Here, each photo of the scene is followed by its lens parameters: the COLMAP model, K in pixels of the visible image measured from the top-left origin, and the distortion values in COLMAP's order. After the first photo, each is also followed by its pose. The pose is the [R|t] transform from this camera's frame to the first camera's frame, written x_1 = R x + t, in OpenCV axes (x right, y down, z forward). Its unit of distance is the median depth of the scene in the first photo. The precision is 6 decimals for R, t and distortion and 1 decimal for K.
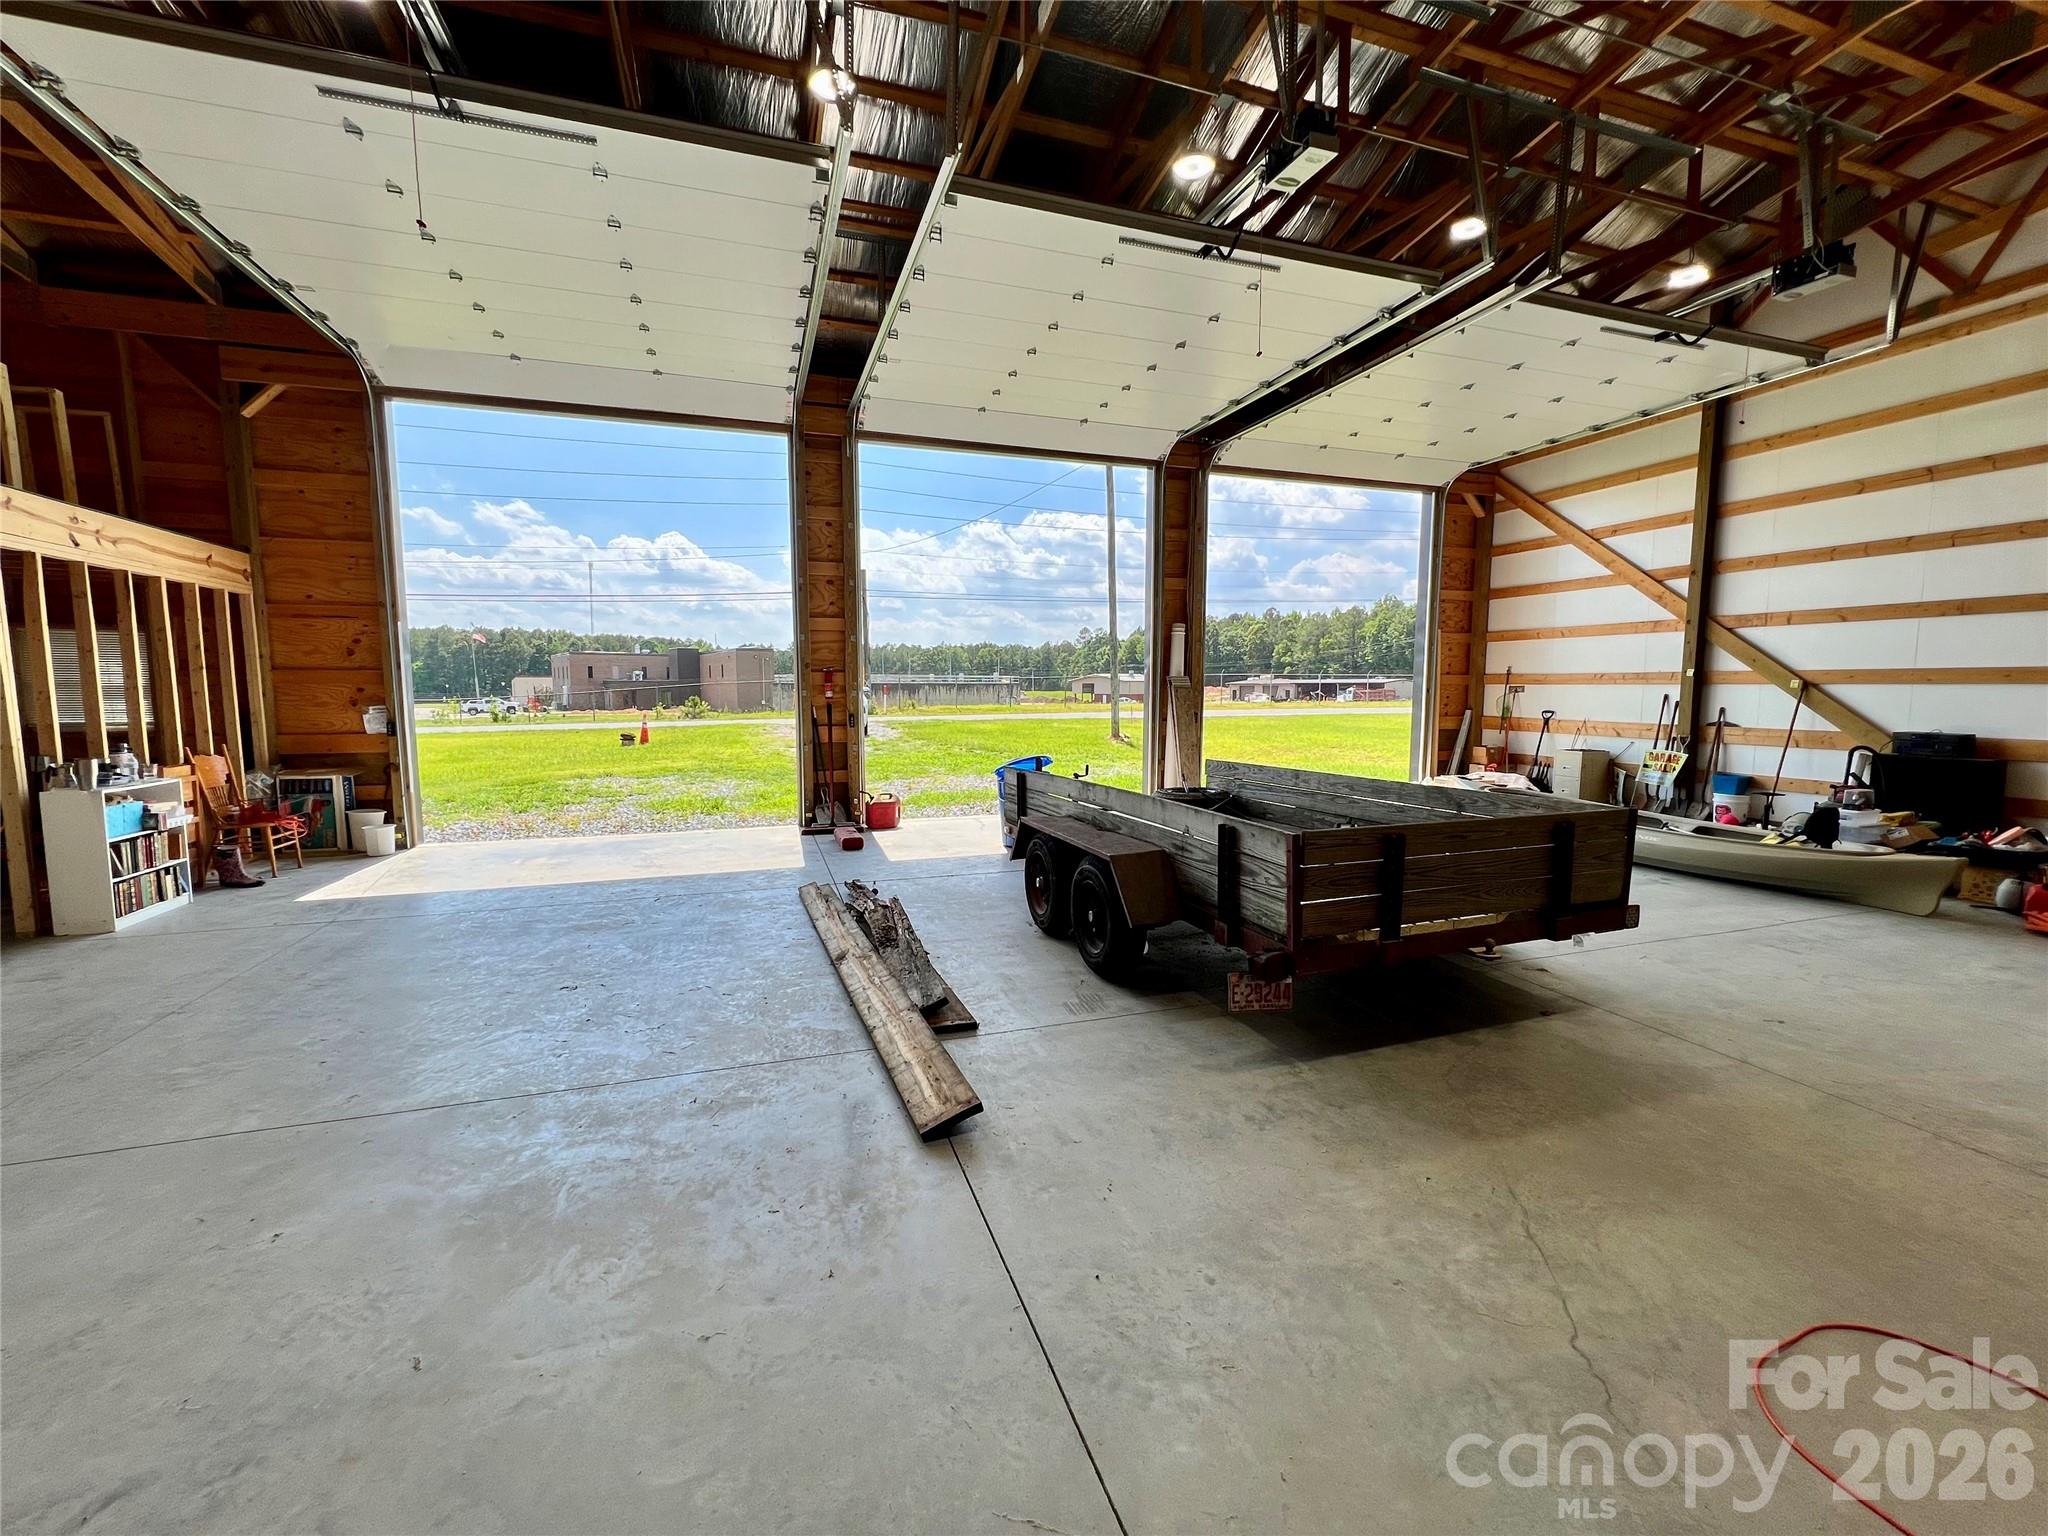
lens RADIAL K [[824.4, 0, 1025.4], [0, 824.4, 765.6], [0, 0, 1]] dist [-0.000902, 0.002004]
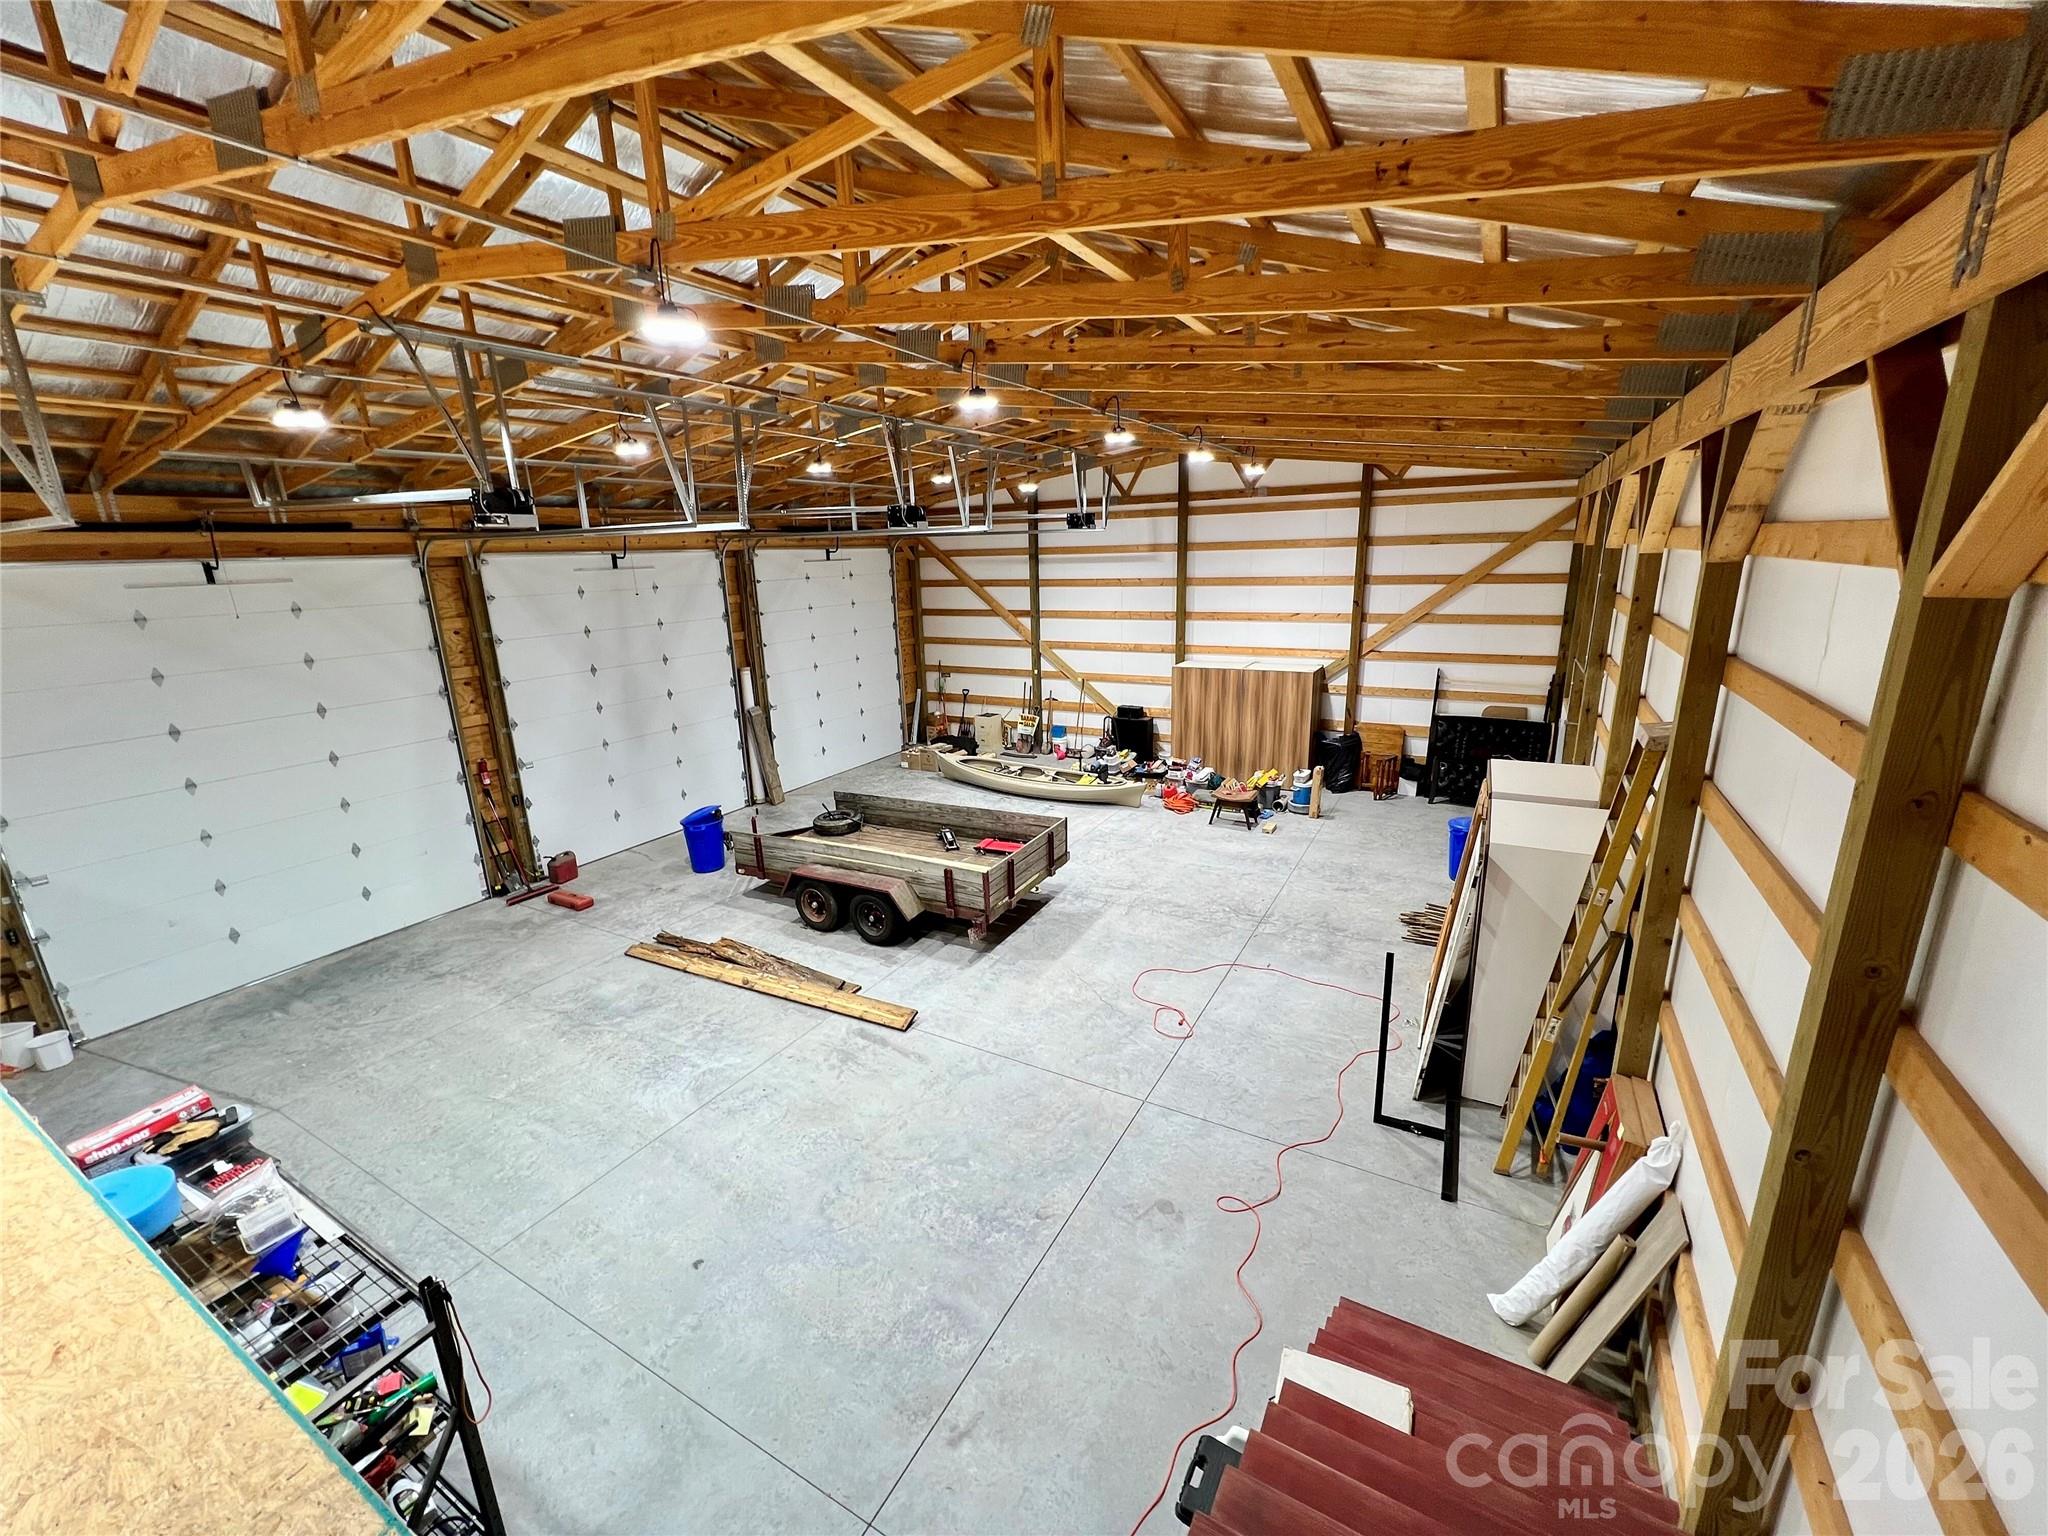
lens RADIAL K [[824.4, 0, 1018.9], [0, 824.4, 765.1], [0, 0, 1]] dist [-0.000902, 0.002004]
pose [[0.746830, -0.189645, 0.637401, -0.414580], [0.093706, 0.978923, 0.181463, -0.248951], [-0.658380, -0.075794, 0.748860, -0.345883]]
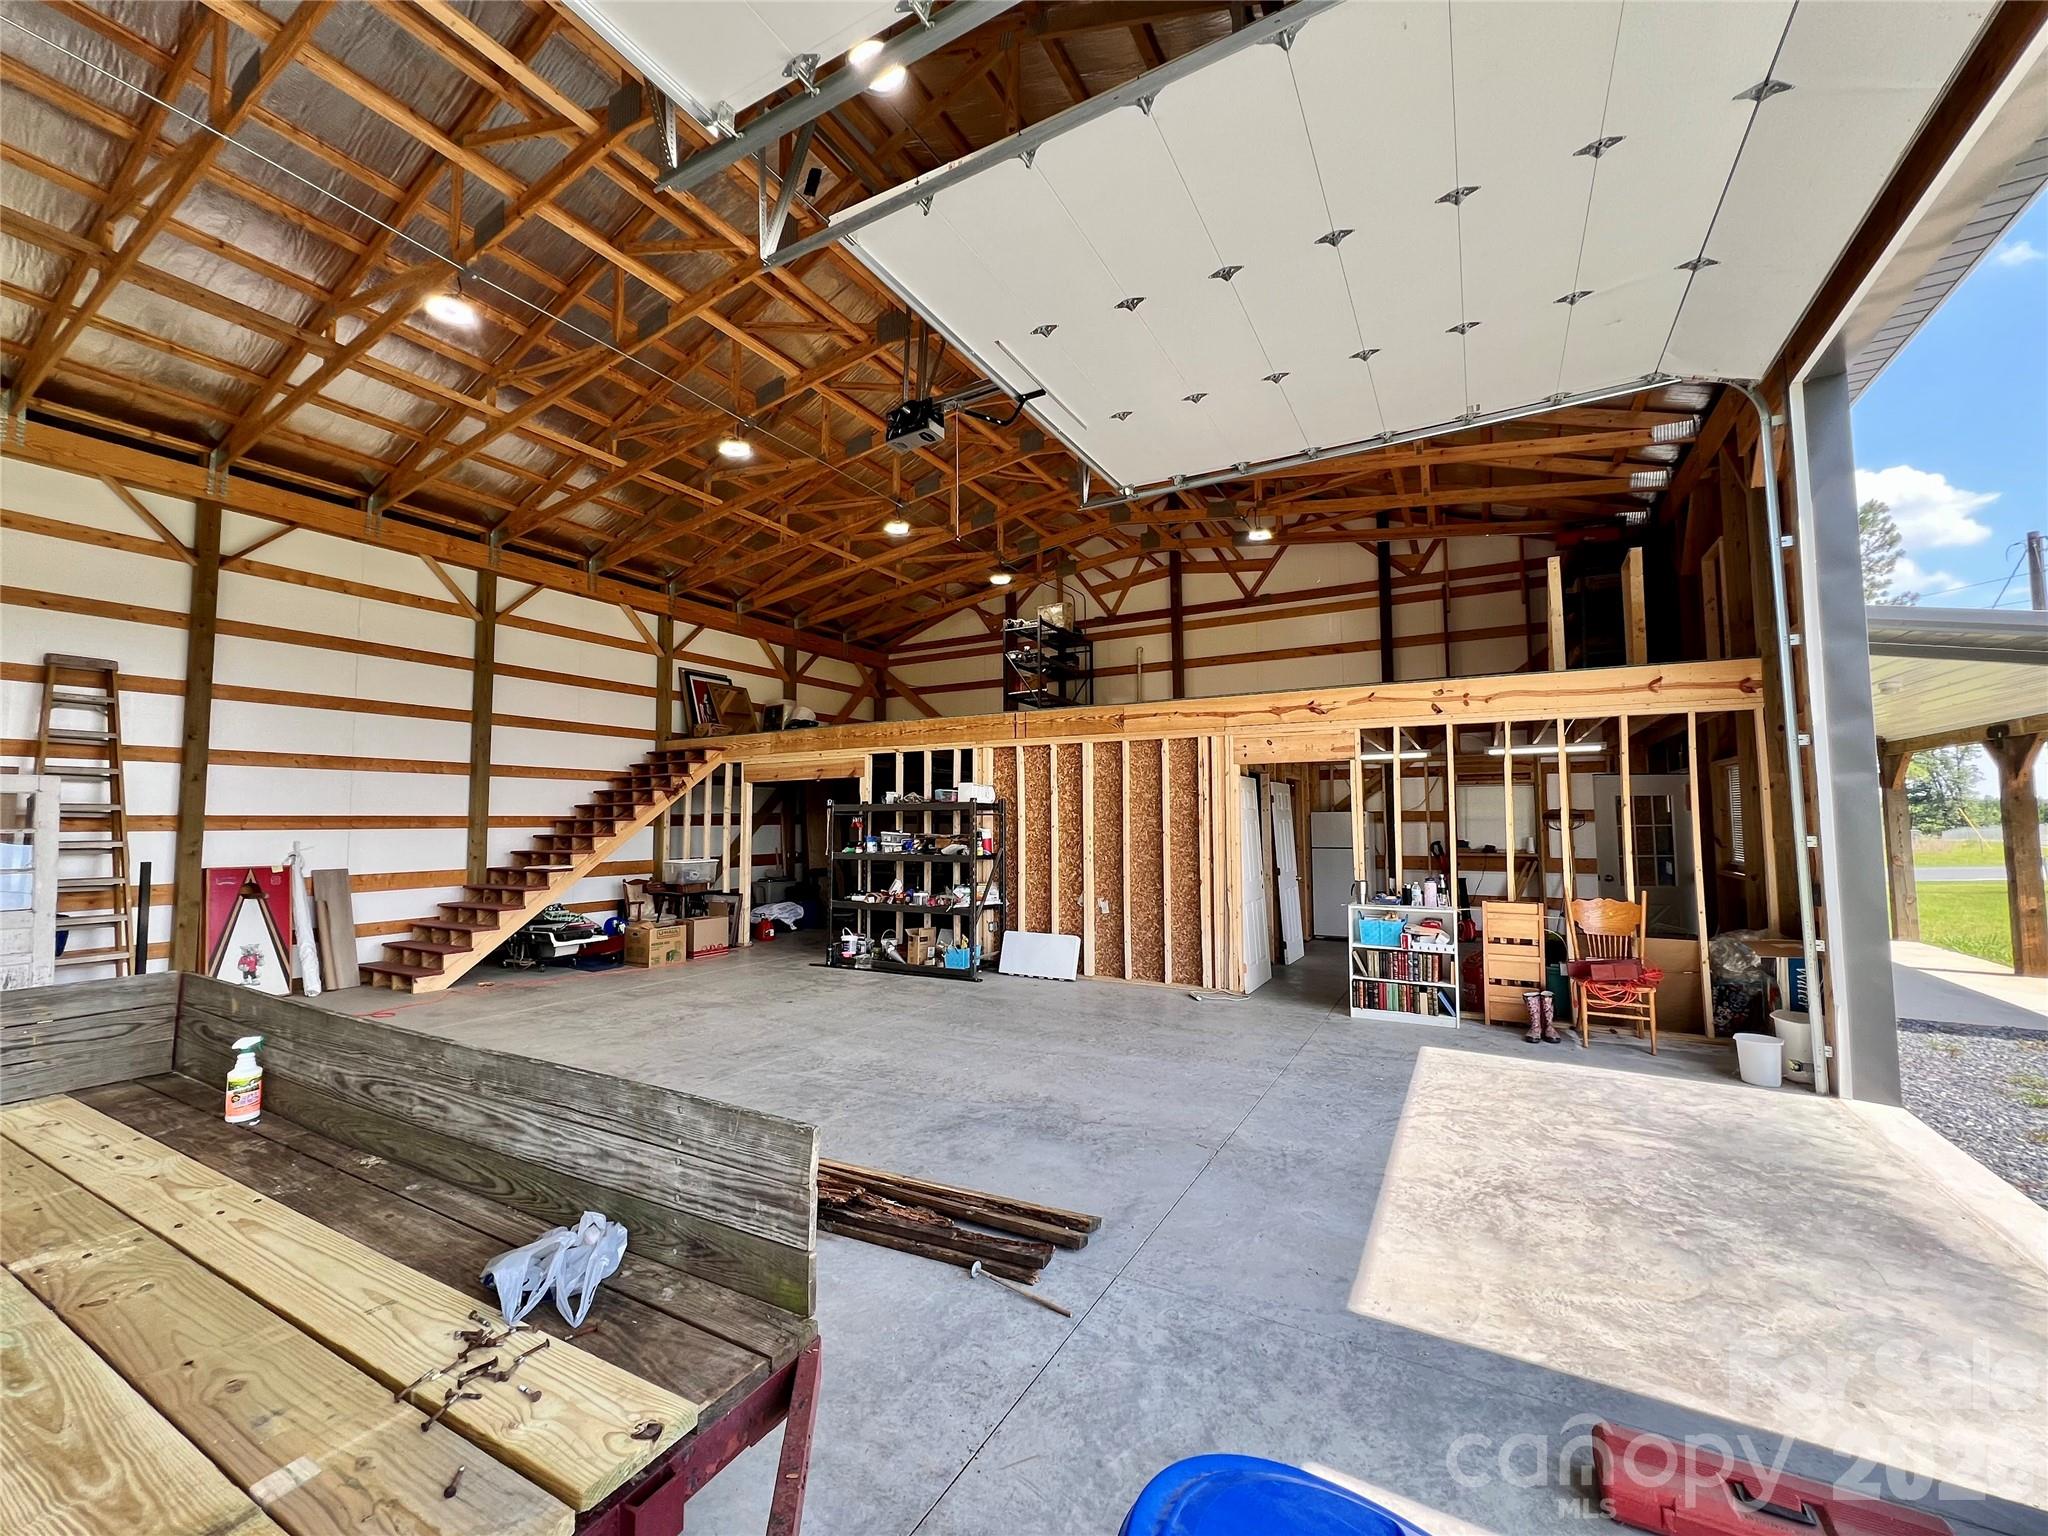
lens RADIAL K [[824.4, 0, 1022.4], [0, 824.4, 768.5], [0, 0, 1]] dist [-0.000902, 0.002004]
pose [[-0.741692, -0.040581, -0.669512, 0.084469], [-0.060031, 0.998178, 0.006002, -0.092849], [0.668048, 0.044643, -0.742777, 0.901259]]
